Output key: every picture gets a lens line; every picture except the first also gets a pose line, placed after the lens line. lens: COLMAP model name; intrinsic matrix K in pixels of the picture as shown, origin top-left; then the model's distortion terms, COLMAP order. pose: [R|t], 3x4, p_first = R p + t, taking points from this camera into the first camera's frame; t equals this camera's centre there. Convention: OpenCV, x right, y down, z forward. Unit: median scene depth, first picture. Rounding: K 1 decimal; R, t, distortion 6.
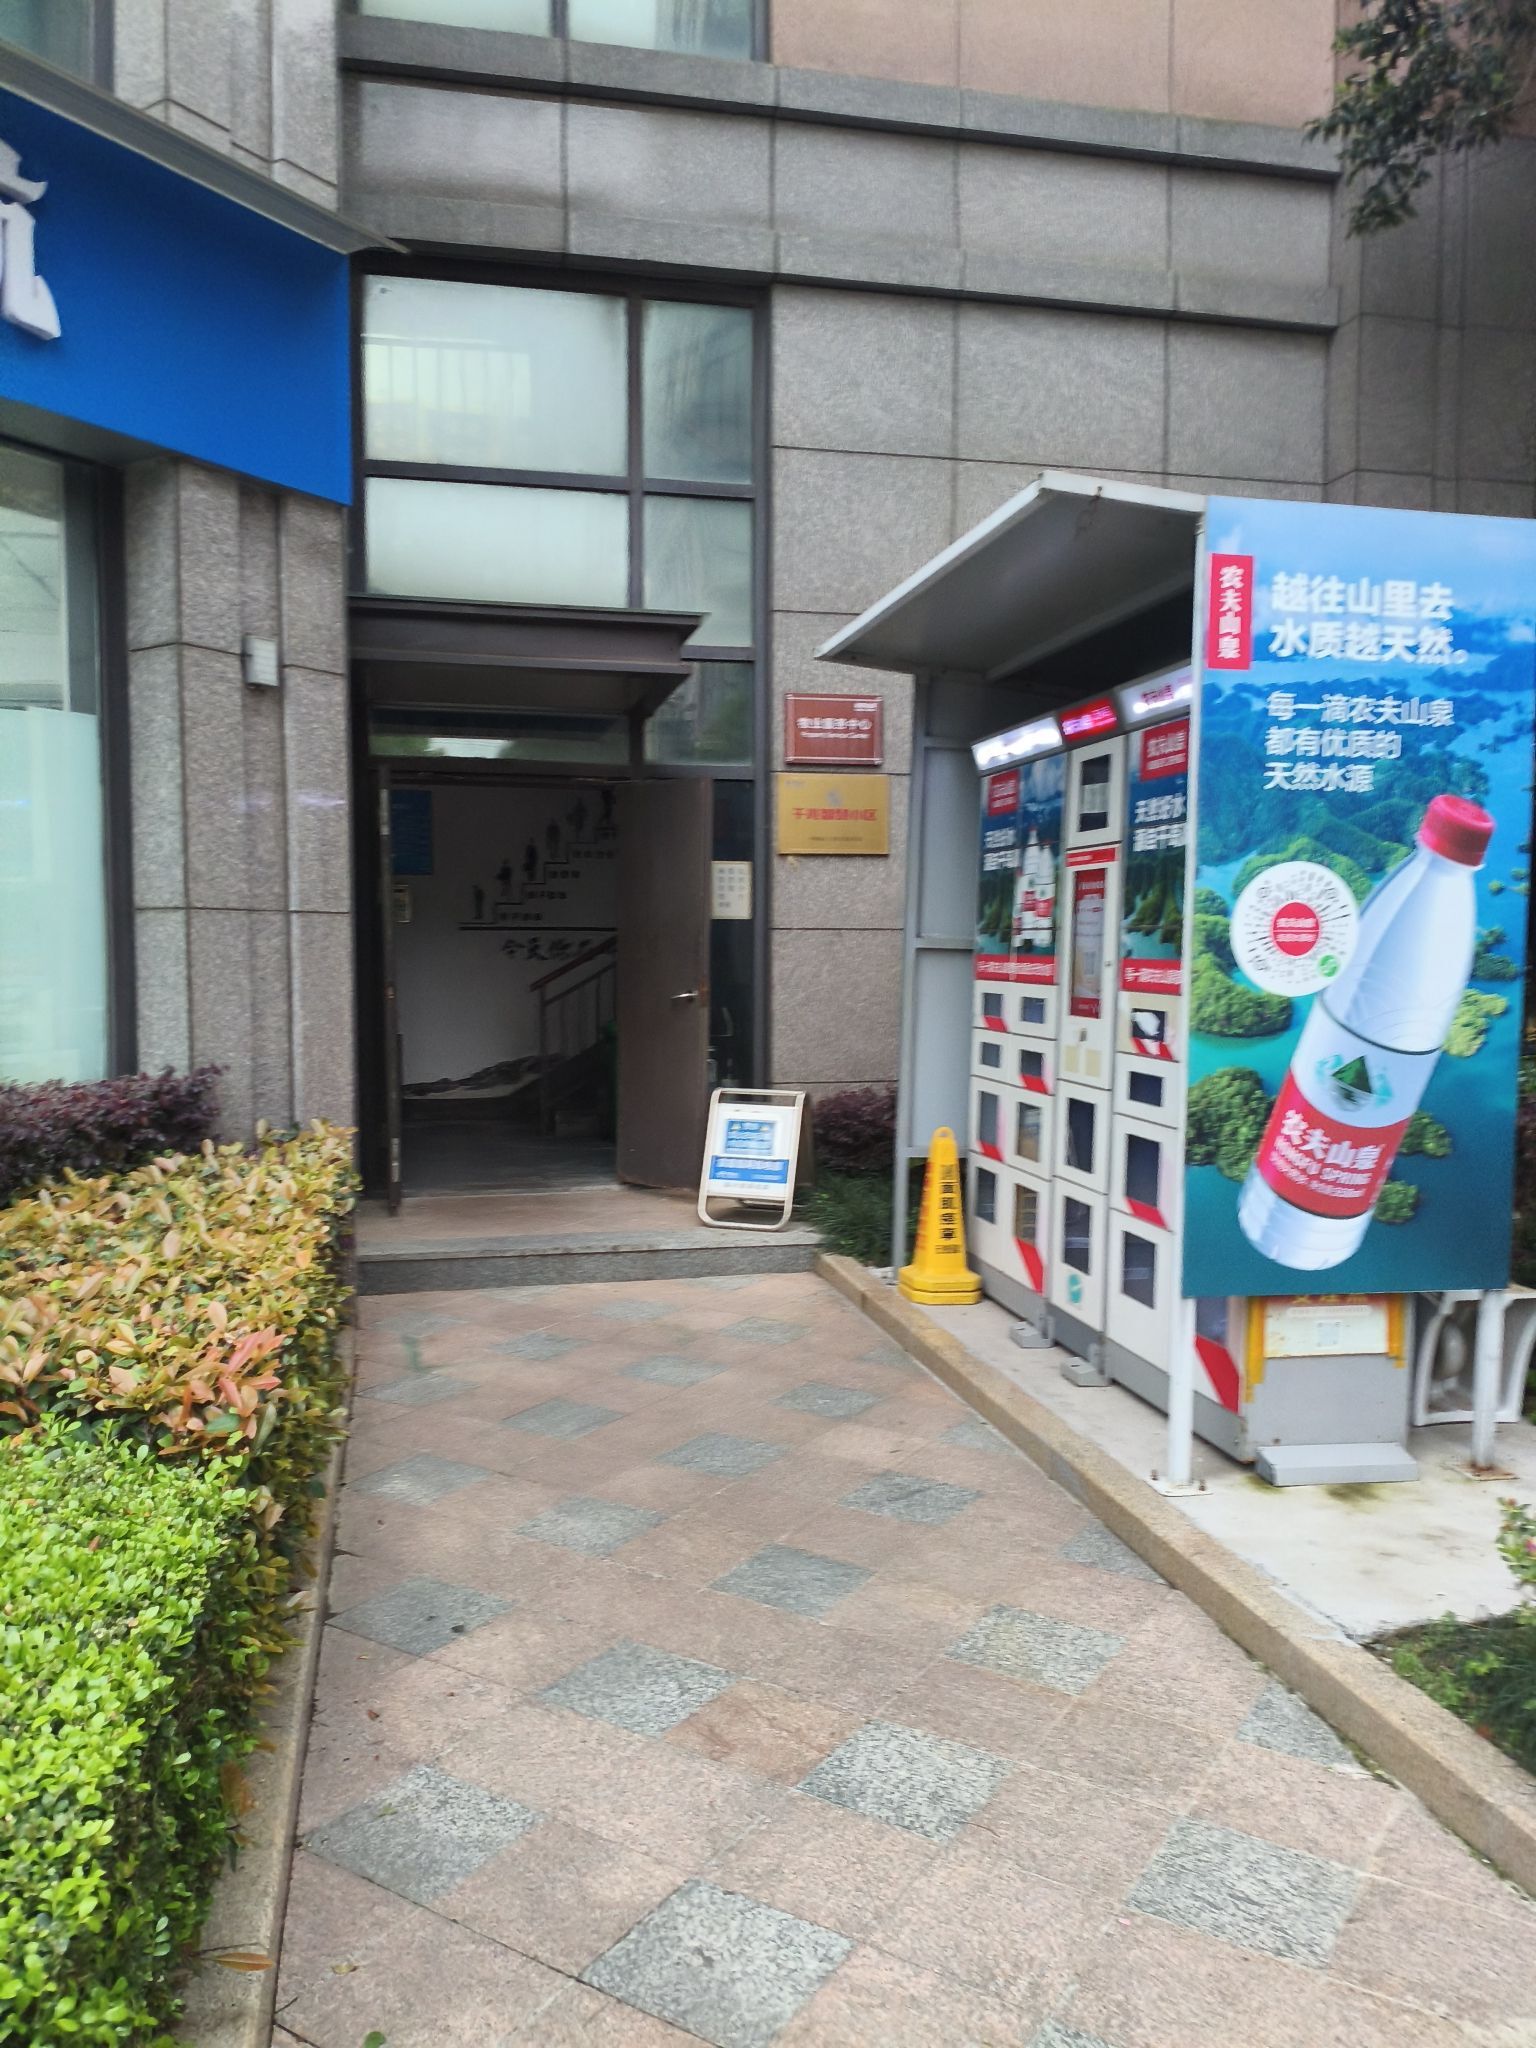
lens RADIAL K [[1562.9, 0, 772.5], [0, 1562.9, 1053.6], [0, 0, 1]] dist [0.031597, -0.015460]
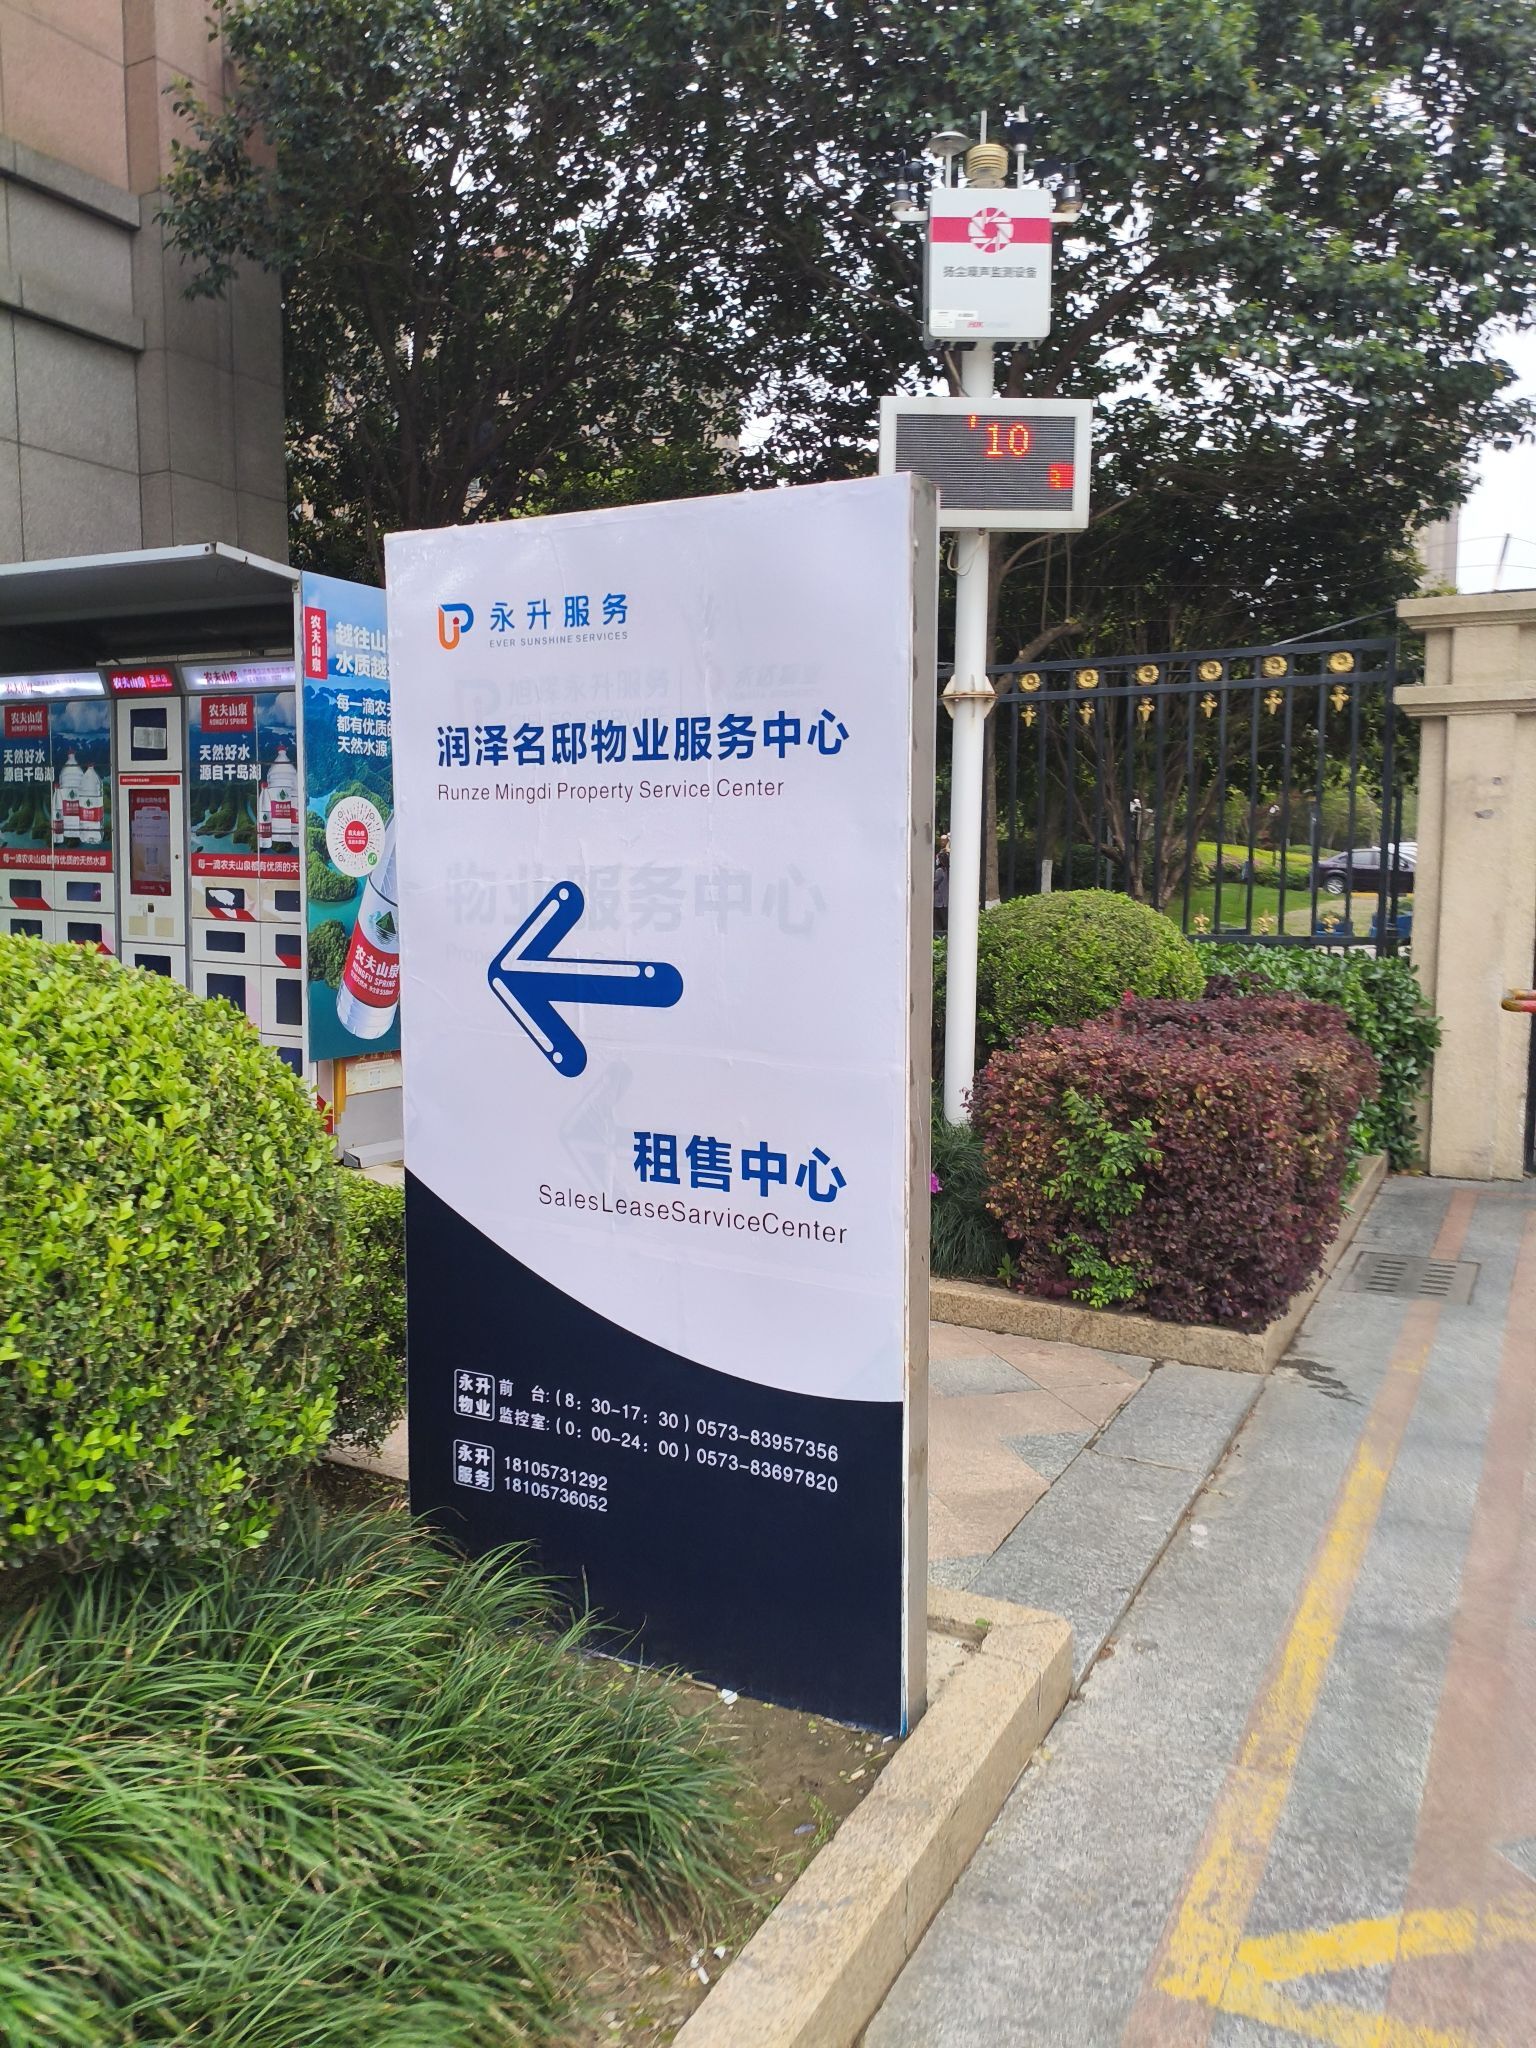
lens RADIAL K [[1562.9, 0, 766.3], [0, 1562.9, 1020.5], [0, 0, 1]] dist [0.031597, -0.015460]
pose [[0.644140, -0.079354, 0.760780, -0.677107], [0.043053, 0.996789, 0.067519, 0.022485], [-0.763695, -0.010738, 0.645488, -0.422522]]
